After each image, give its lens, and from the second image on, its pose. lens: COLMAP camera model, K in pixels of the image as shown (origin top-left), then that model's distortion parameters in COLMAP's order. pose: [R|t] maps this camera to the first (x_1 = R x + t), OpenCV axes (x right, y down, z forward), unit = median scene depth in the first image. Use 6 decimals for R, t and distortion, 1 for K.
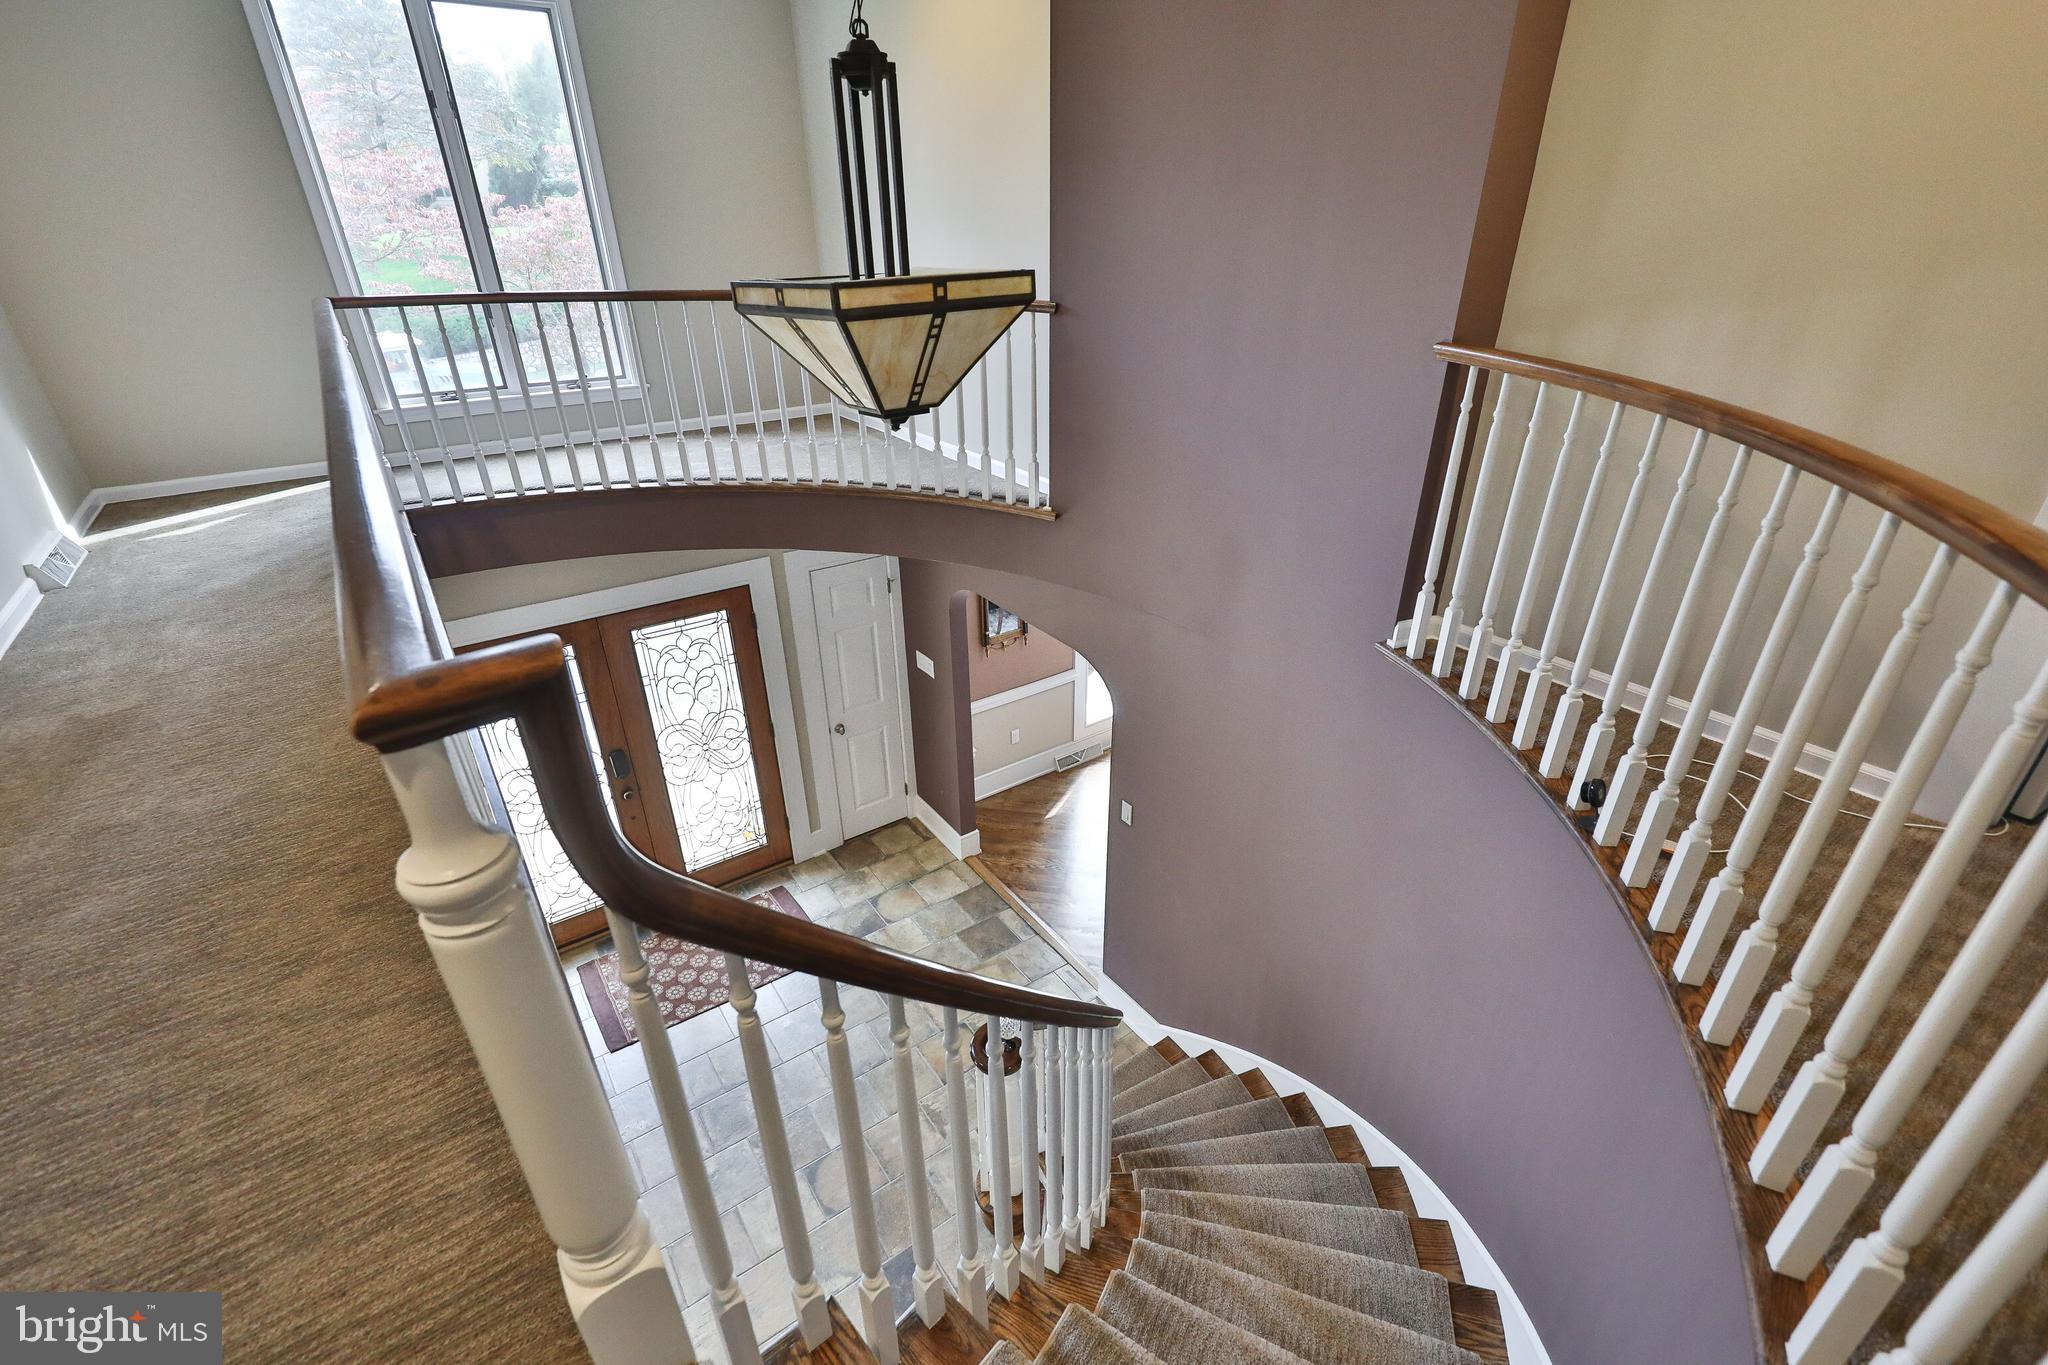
lens RADIAL K [[902.3, 0, 1027.3], [0, 902.3, 683.9], [0, 0, 1]] dist [0.003064, 0.000204]
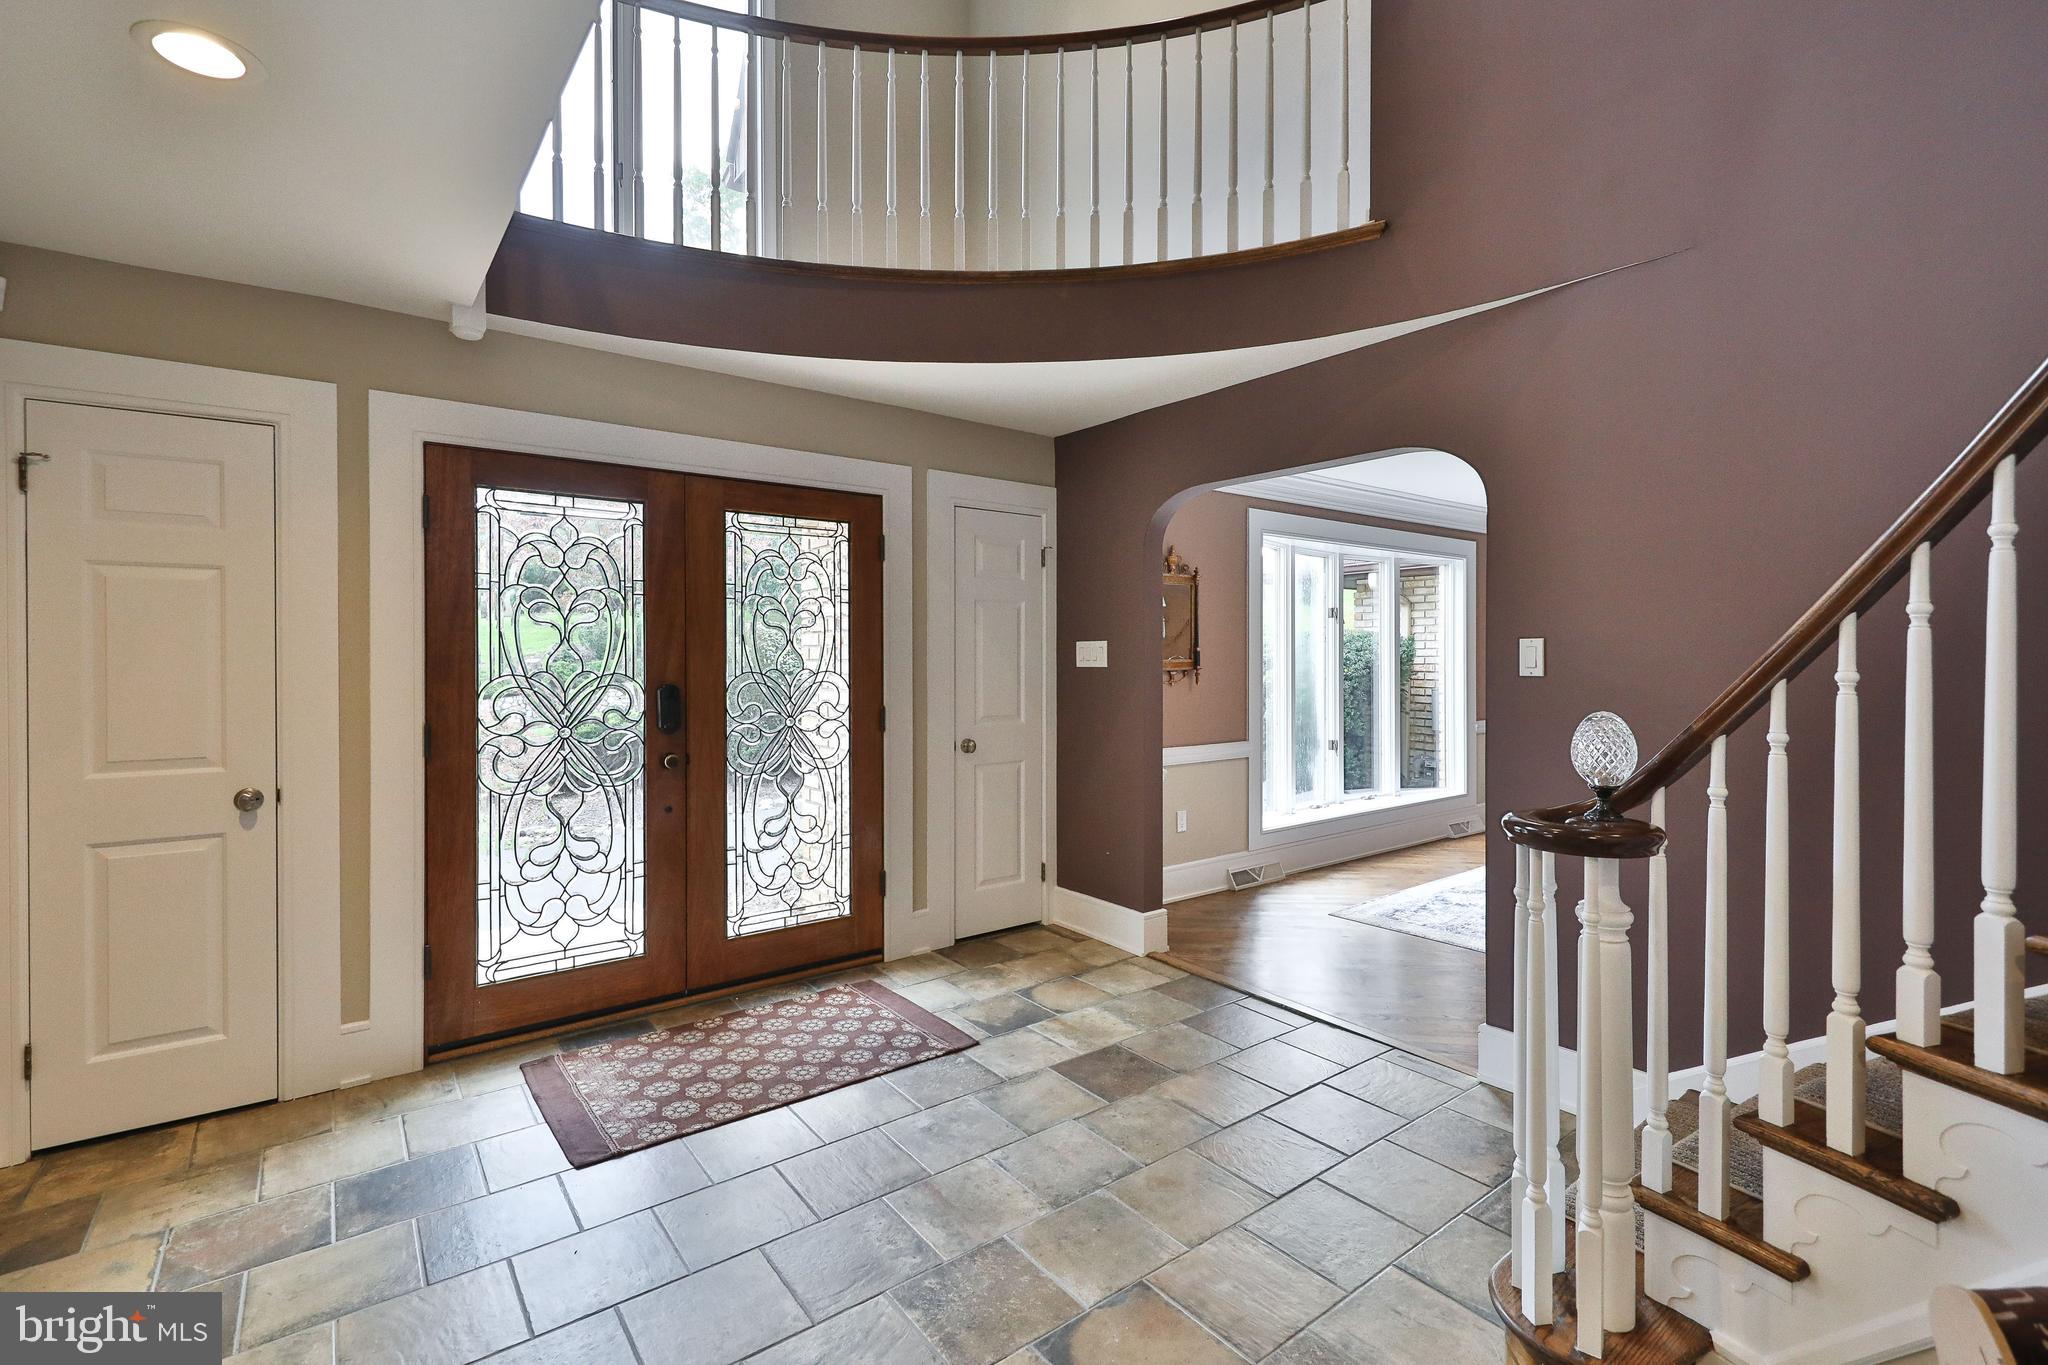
lens RADIAL K [[902.3, 0, 1024.0], [0, 902.3, 672.1], [0, 0, 1]] dist [0.003064, 0.000204]
pose [[0.999082, 0.005901, 0.042430, -0.195851], [0.014453, 0.885956, -0.463545, 0.328218], [-0.040326, 0.463733, 0.885057, 0.351705]]
